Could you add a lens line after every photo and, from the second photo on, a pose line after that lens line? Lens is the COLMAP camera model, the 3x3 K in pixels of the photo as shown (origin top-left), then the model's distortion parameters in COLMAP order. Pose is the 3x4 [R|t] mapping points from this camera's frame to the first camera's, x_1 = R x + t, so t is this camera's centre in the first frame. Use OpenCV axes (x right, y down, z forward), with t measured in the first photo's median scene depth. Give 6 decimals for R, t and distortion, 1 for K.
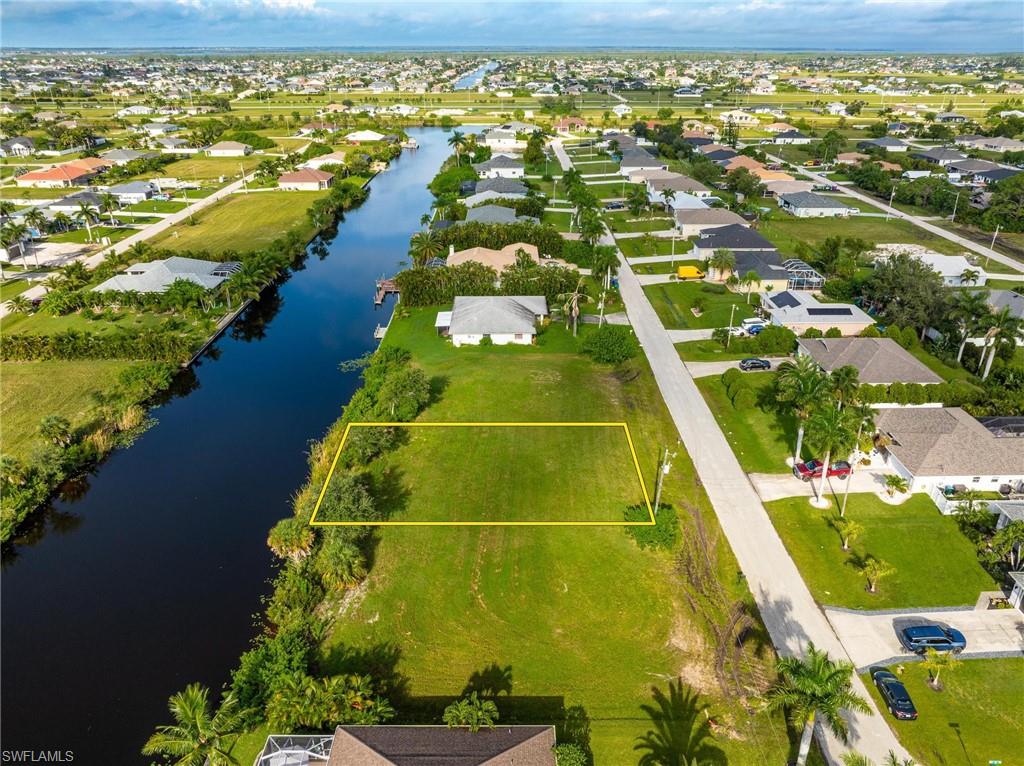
lens RADIAL K [[724.4, 0, 514.5], [0, 724.4, 384.5], [0, 0, 1]] dist [-0.002638, -0.025899]
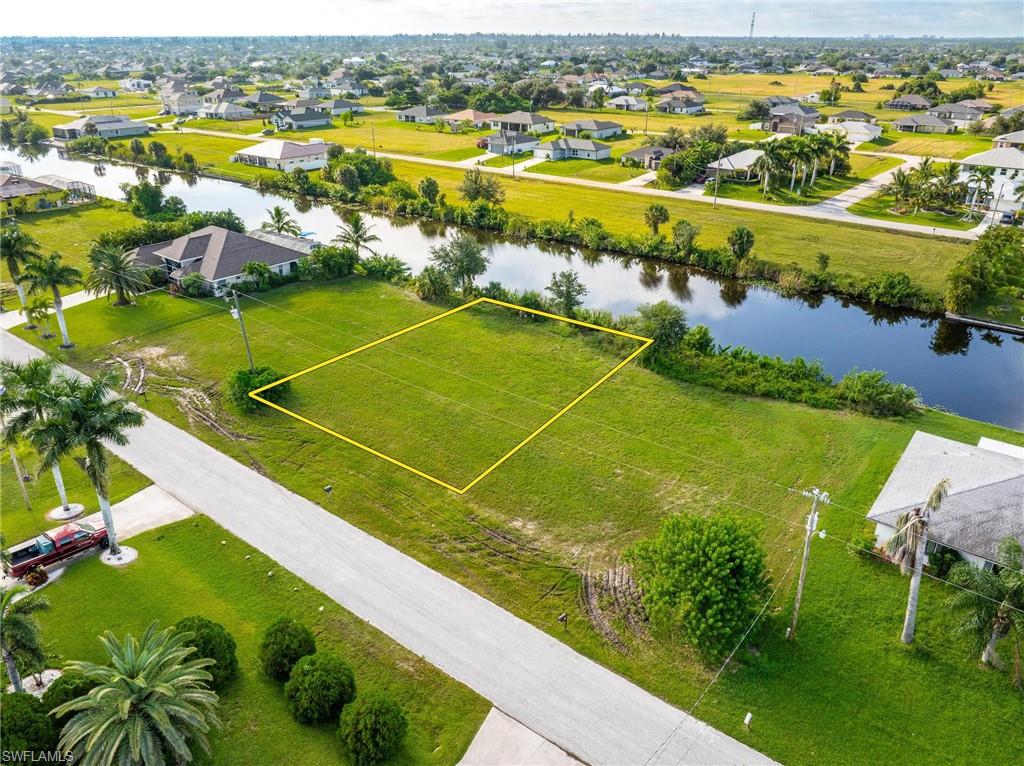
lens RADIAL K [[737.5, 0, 512.0], [0, 737.5, 383.0], [0, 0, 1]] dist [-0.017145, -0.007117]
pose [[-0.625506, 0.334423, -0.704914, 0.392702], [-0.333778, 0.701936, 0.629189, -0.299170], [0.705219, 0.628846, -0.327442, 0.940541]]
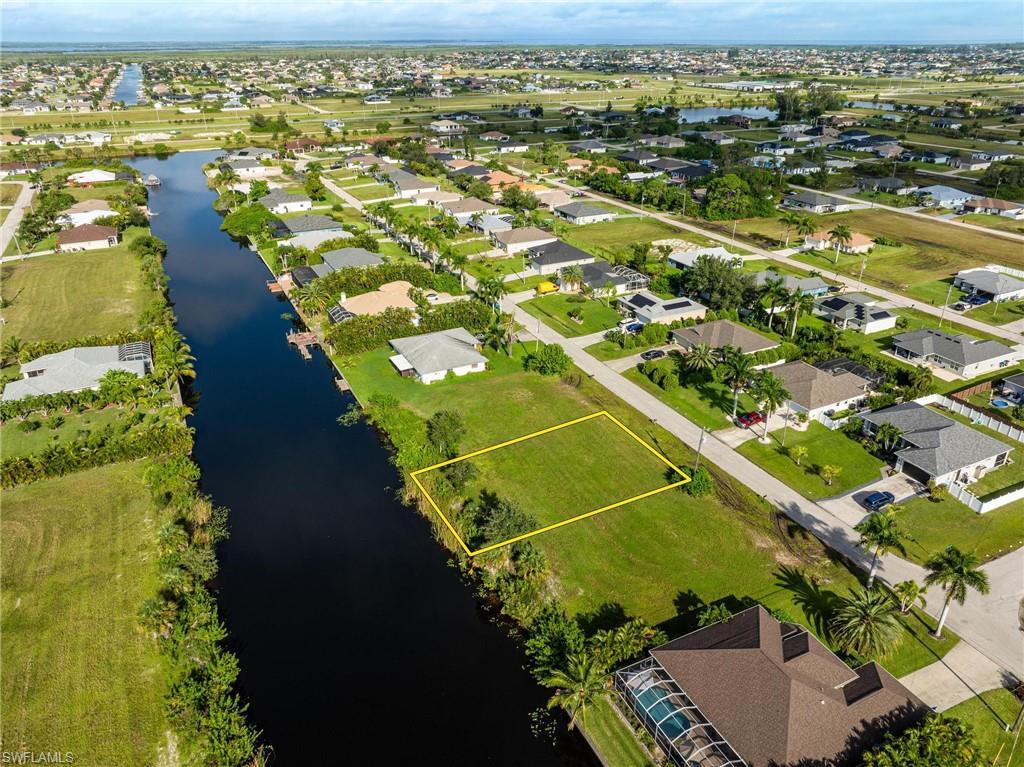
lens RADIAL K [[724.4, 0, 514.5], [0, 724.4, 385.0], [0, 0, 1]] dist [-0.002638, -0.025899]
pose [[0.898157, -0.194058, 0.394532, -0.411182], [0.190052, 0.980519, 0.049632, -0.082491], [-0.396477, 0.030405, 0.917541, -0.119745]]
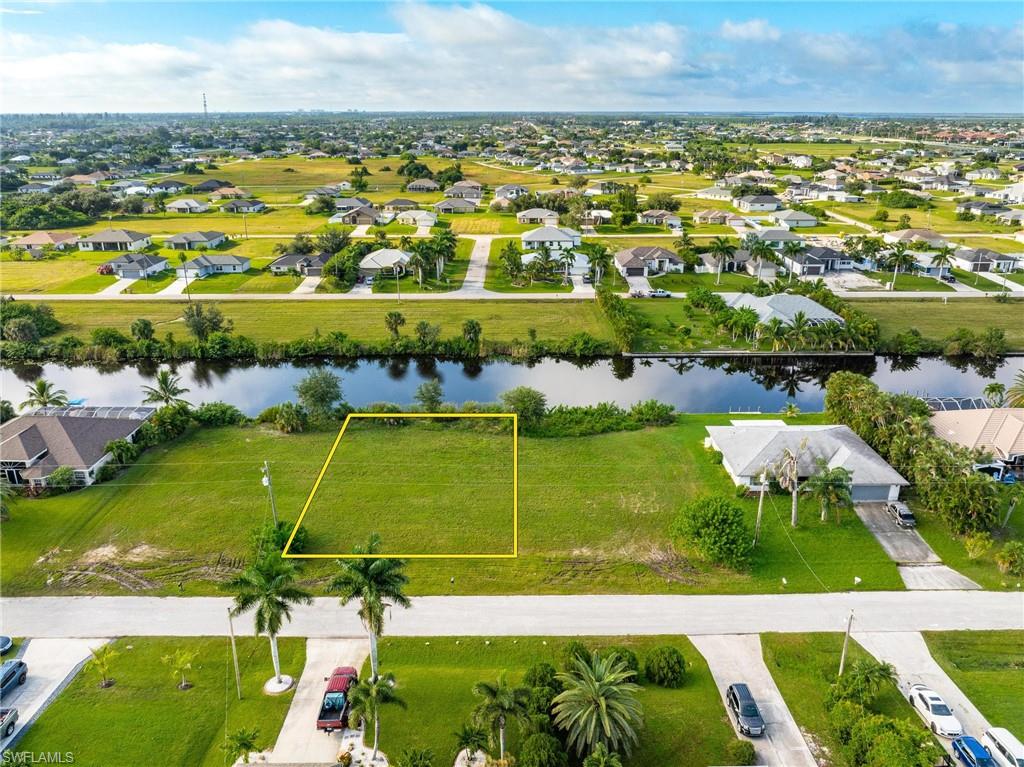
lens RADIAL K [[736.8, 0, 506.7], [0, 736.8, 381.2], [0, 0, 1]] dist [-0.008842, -0.008675]
pose [[-0.004800, 0.346569, -0.938012, 0.662545], [-0.425748, 0.848052, 0.315509, -0.276156], [0.904829, 0.400871, 0.143481, 0.651085]]
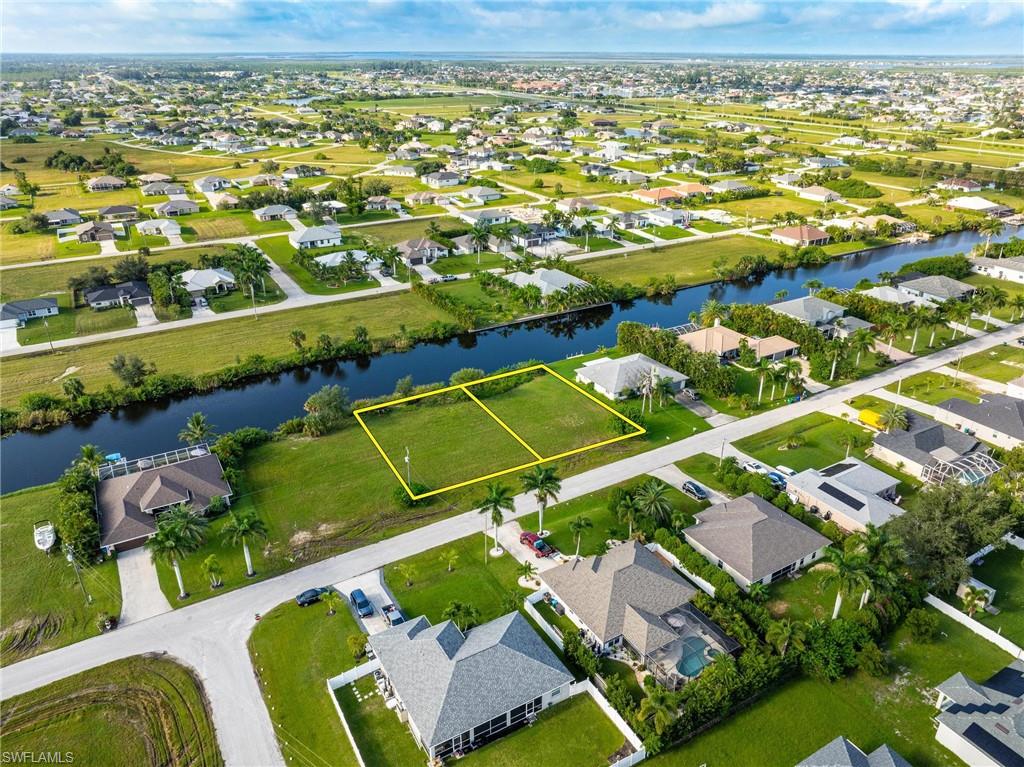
lens RADIAL K [[724.4, 0, 514.5], [0, 724.4, 385.0], [0, 0, 1]] dist [-0.002638, -0.025899]
pose [[0.504056, 0.363845, -0.783291, 0.913275], [-0.368905, 0.910738, 0.185651, -0.251842], [0.780920, 0.195381, 0.593287, 0.114226]]
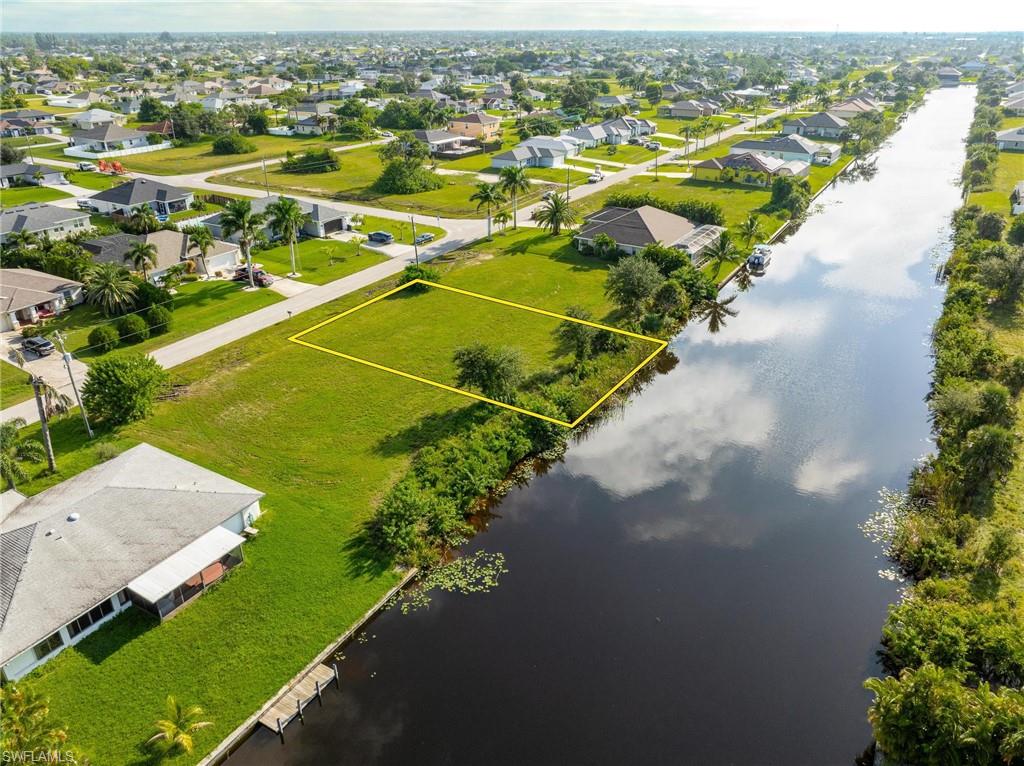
lens RADIAL K [[724.4, 0, 514.5], [0, 724.4, 384.5], [0, 0, 1]] dist [-0.002638, -0.025899]
pose [[-0.852094, -0.231157, 0.469577, -0.409944], [0.224210, 0.649482, 0.726570, -0.398276], [-0.472934, 0.724389, -0.501591, 1.088294]]
